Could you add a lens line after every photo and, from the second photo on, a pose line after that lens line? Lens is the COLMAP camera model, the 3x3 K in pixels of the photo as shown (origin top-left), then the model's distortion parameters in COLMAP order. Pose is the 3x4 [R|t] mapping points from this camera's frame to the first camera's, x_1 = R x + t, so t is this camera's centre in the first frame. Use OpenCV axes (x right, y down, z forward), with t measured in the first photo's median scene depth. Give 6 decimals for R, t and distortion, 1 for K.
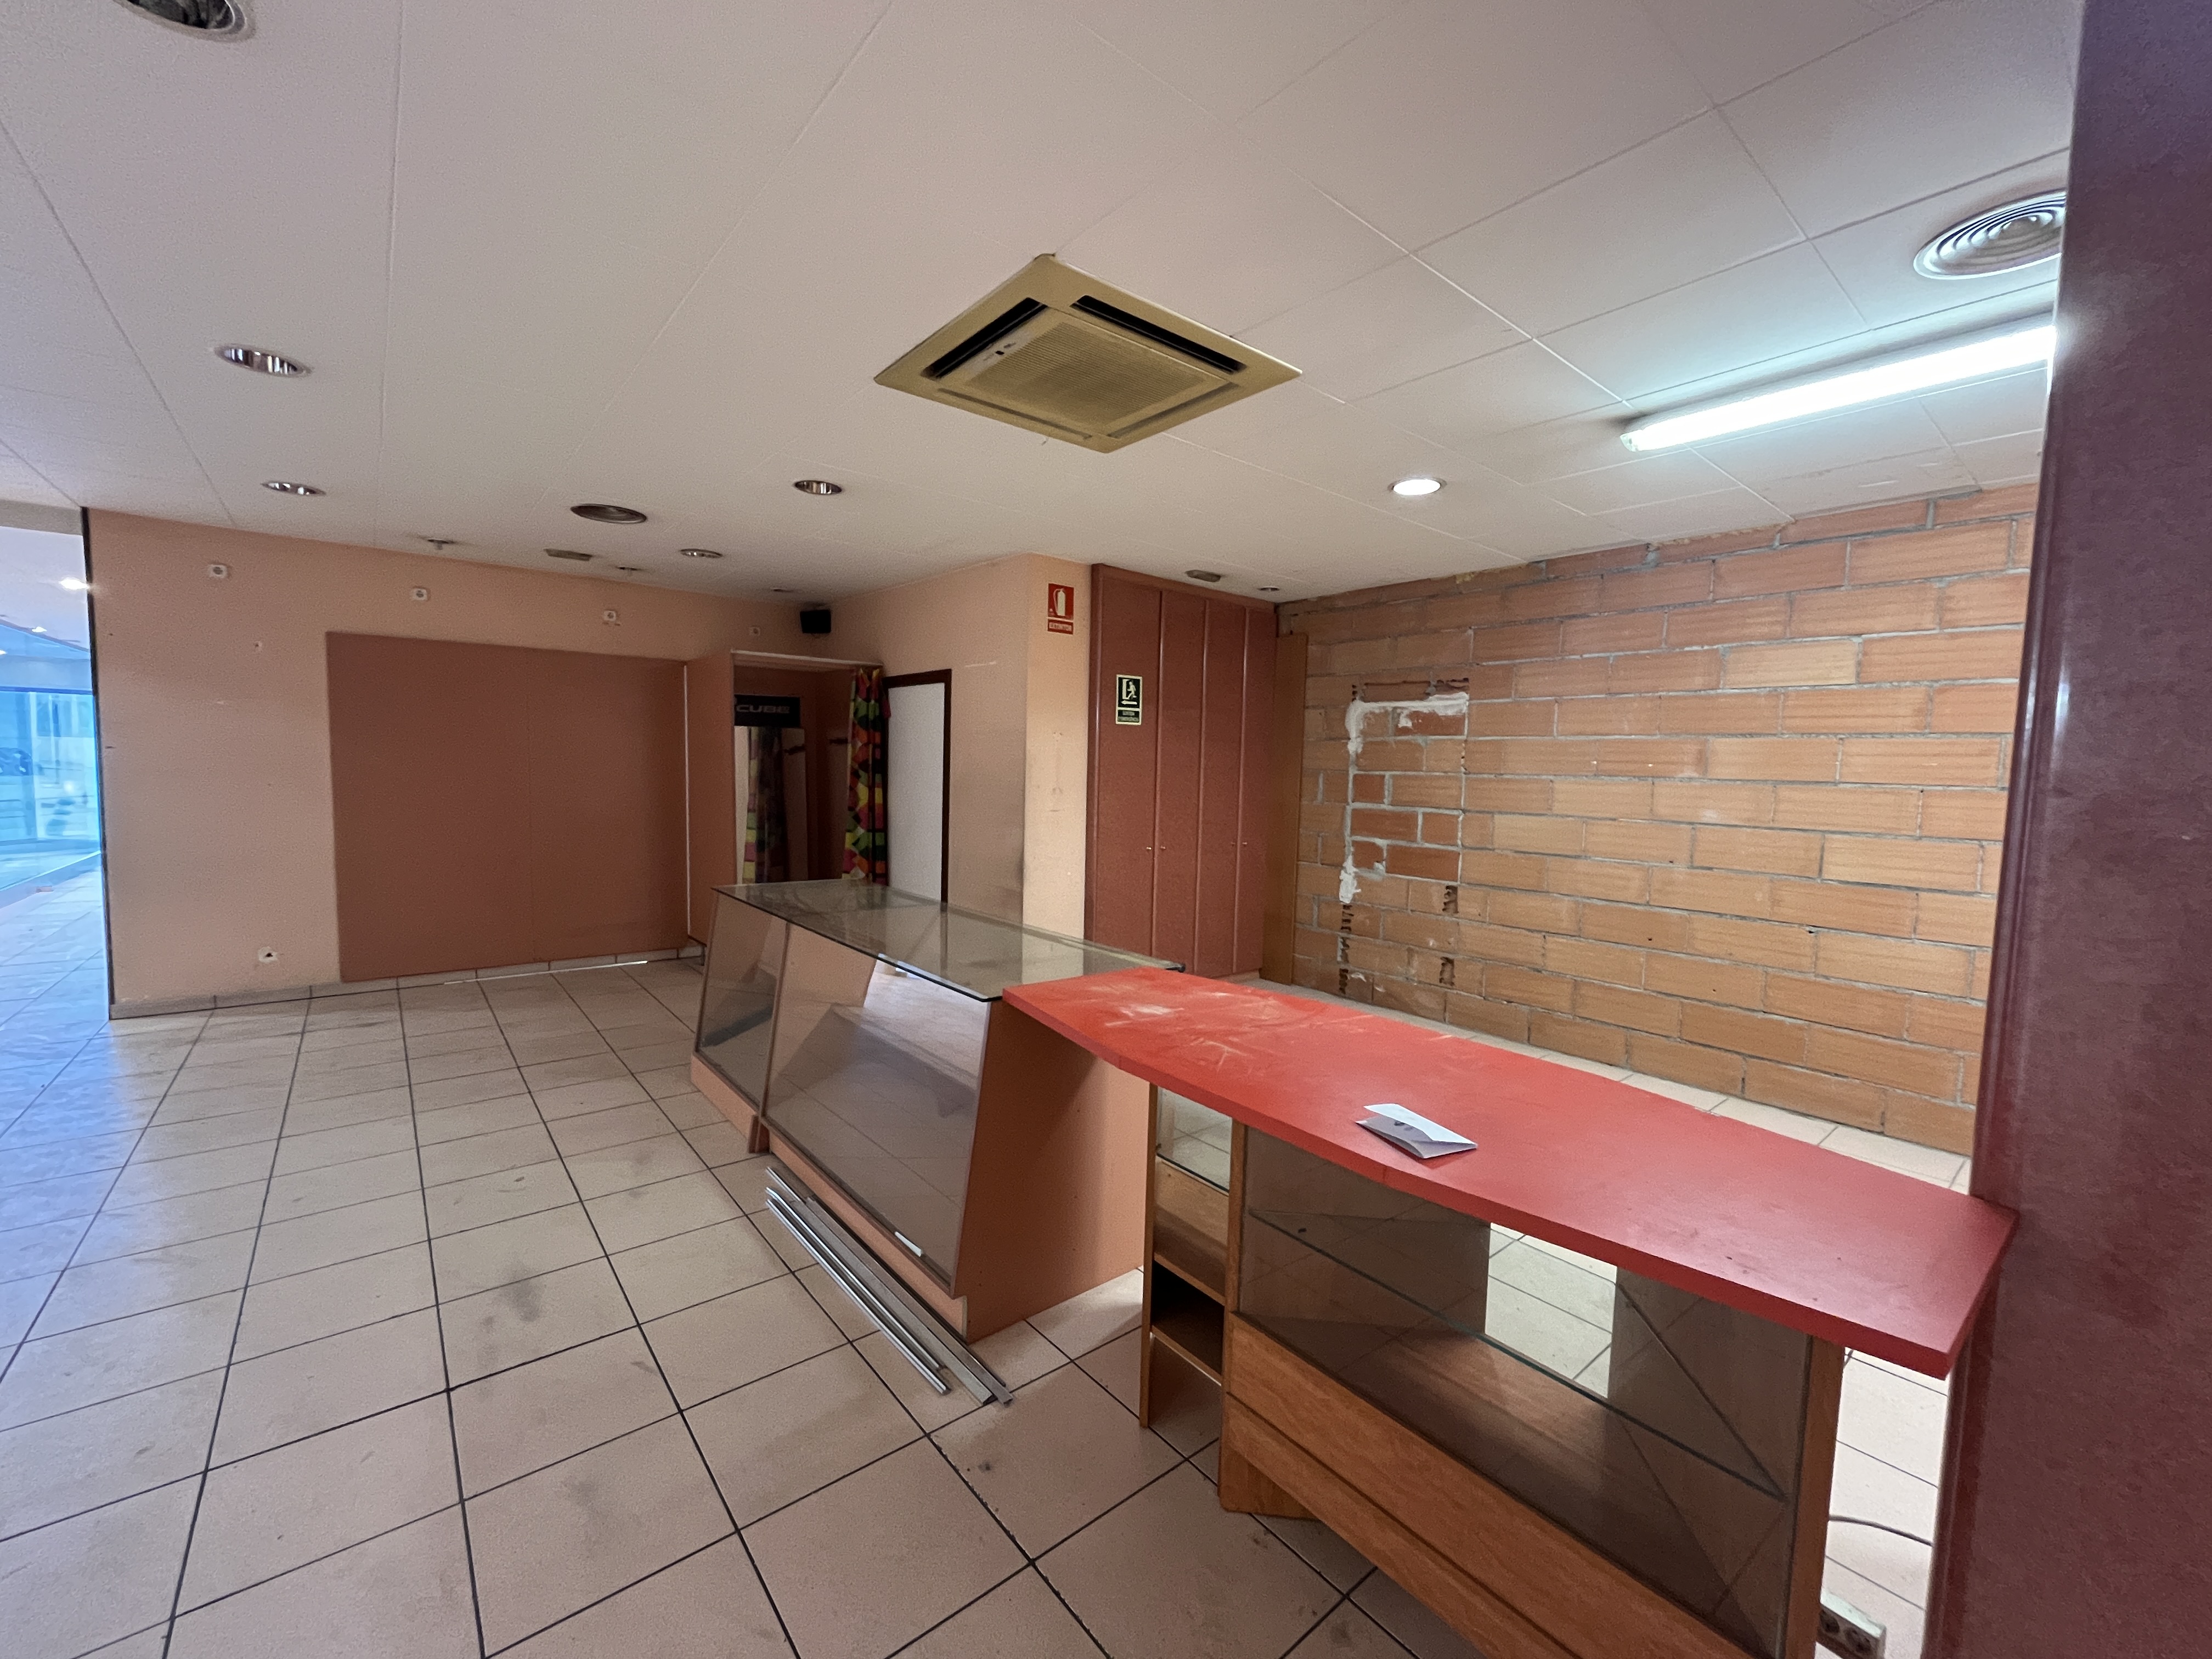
lens RADIAL K [[894.8, 0, 1097.6], [0, 894.8, 822.0], [0, 0, 1]] dist [-0.003477, -0.000133]
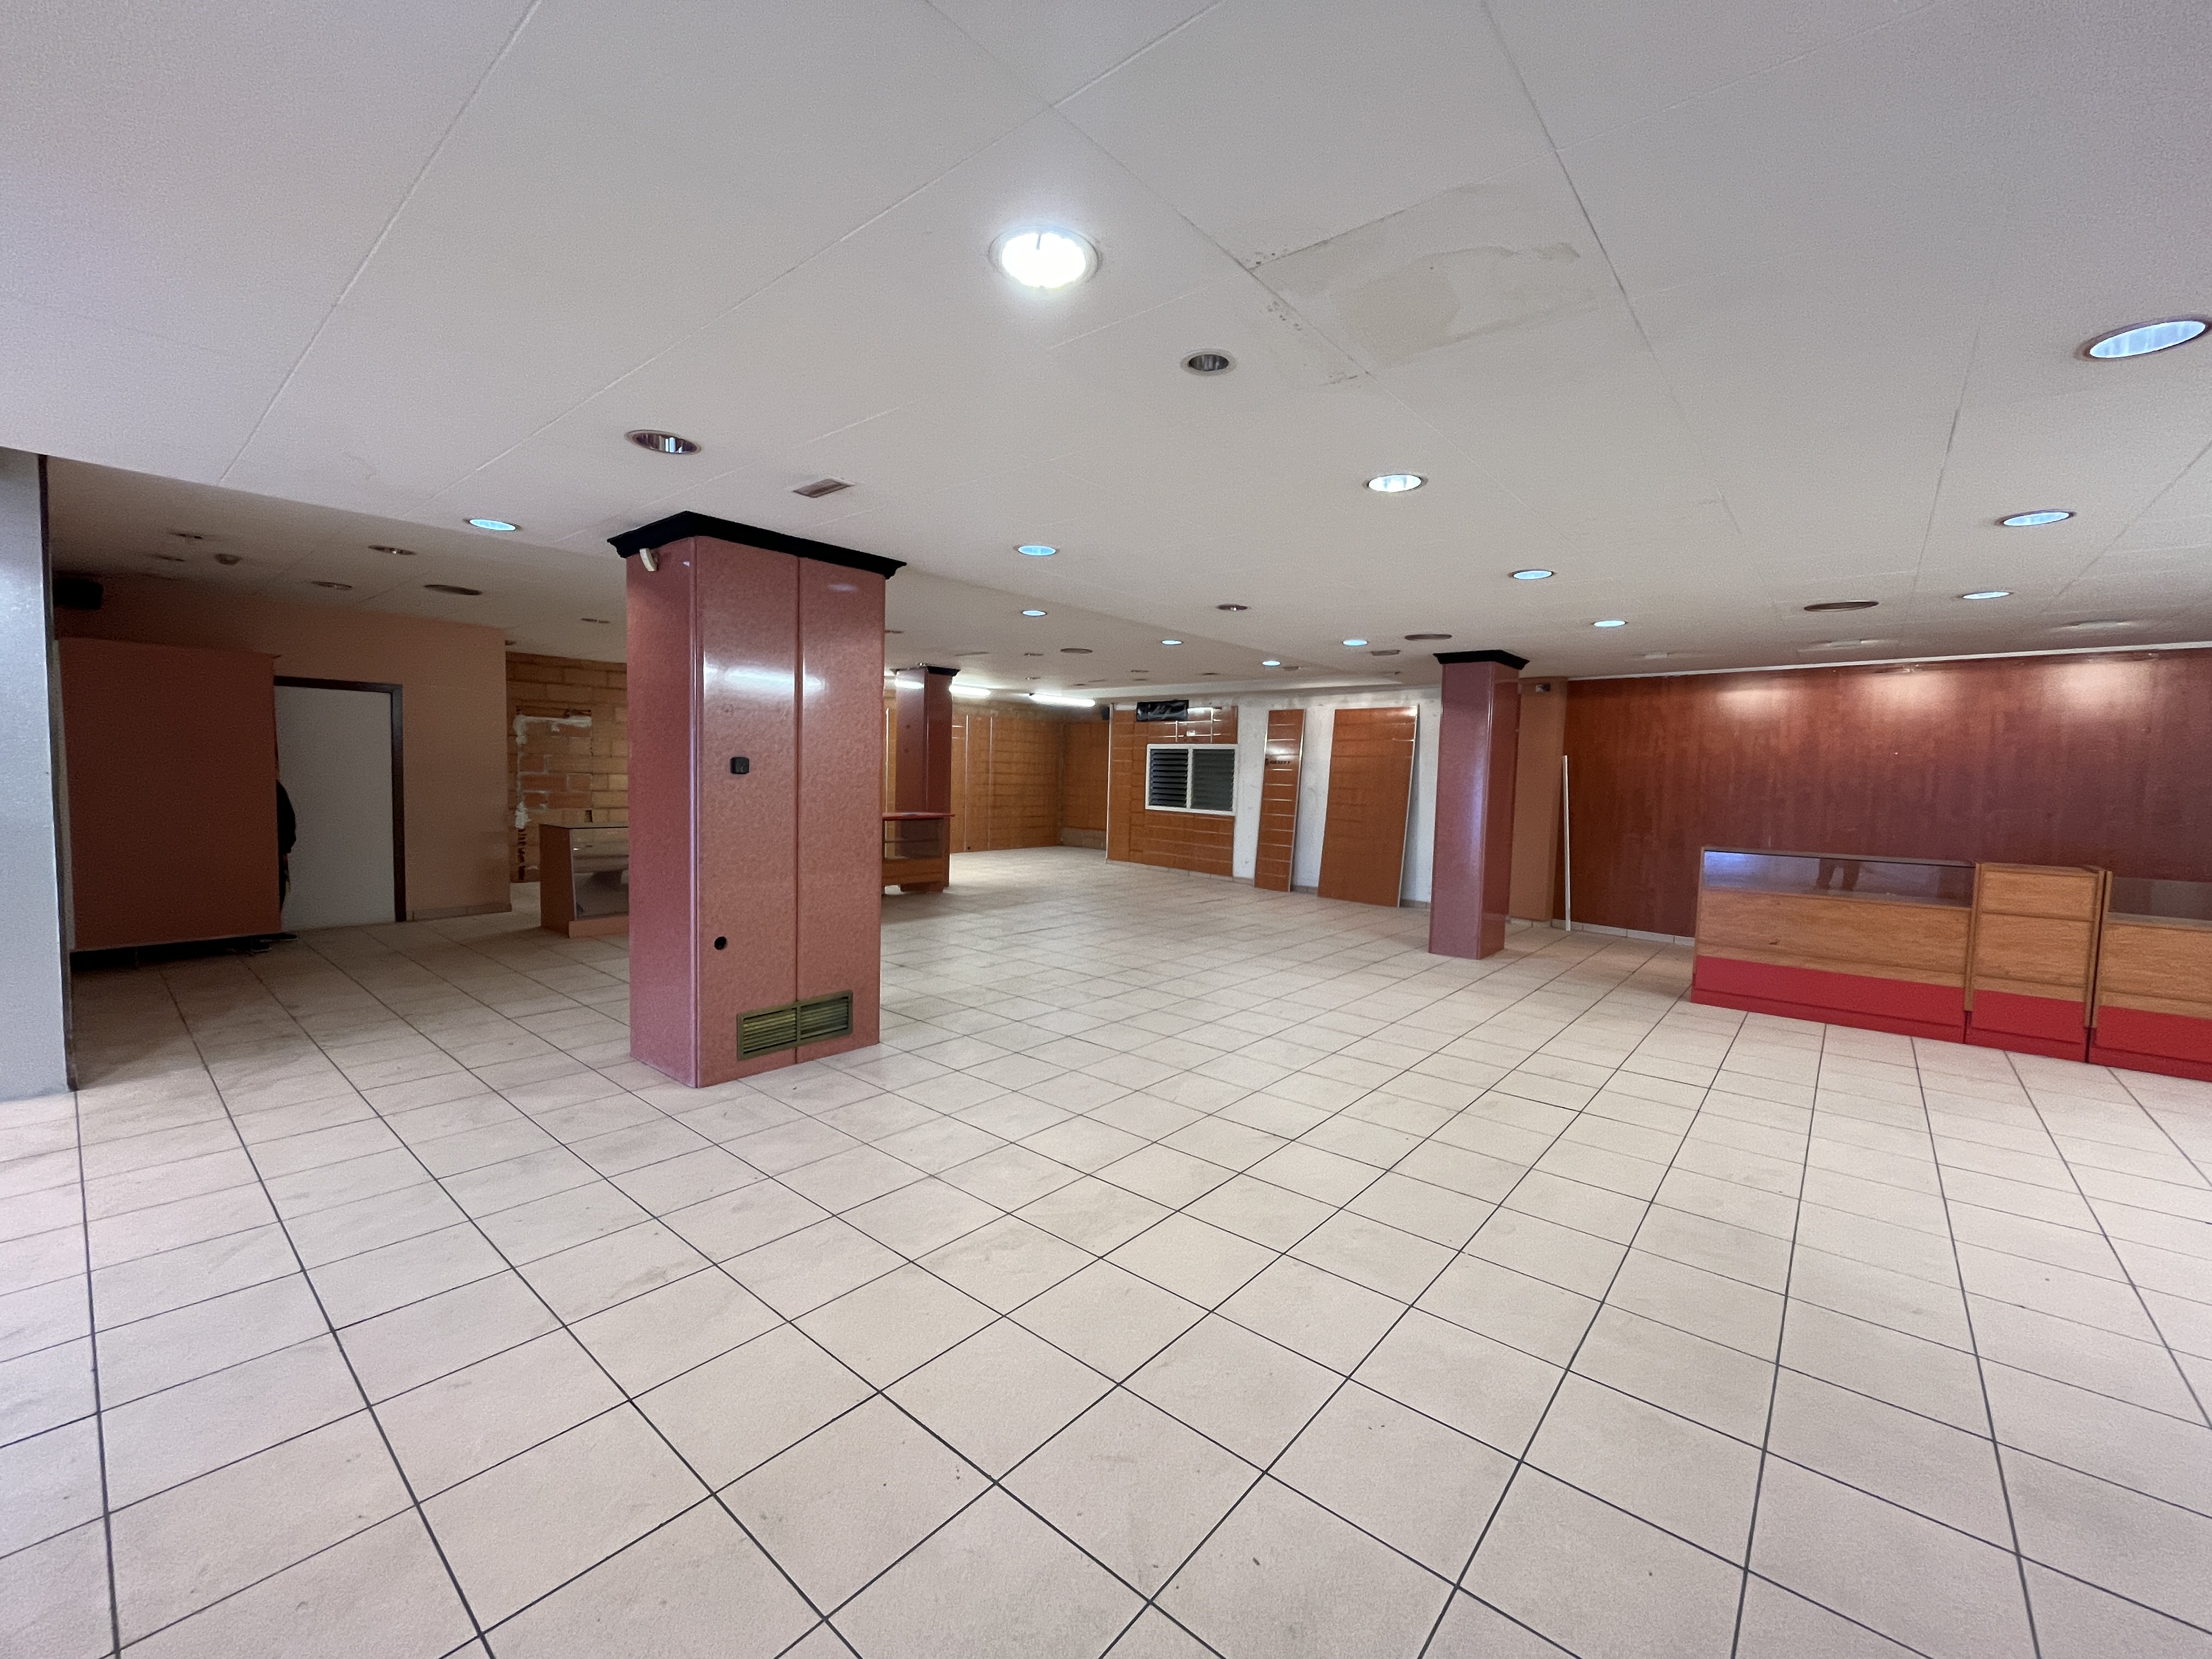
lens RADIAL K [[894.8, 0, 1106.3], [0, 894.8, 827.4], [0, 0, 1]] dist [-0.003477, -0.000133]
pose [[-0.189954, -0.091403, 0.977529, -1.742267], [0.037156, 0.994274, 0.100188, -0.047904], [-0.981090, 0.055352, -0.185470, 0.196500]]
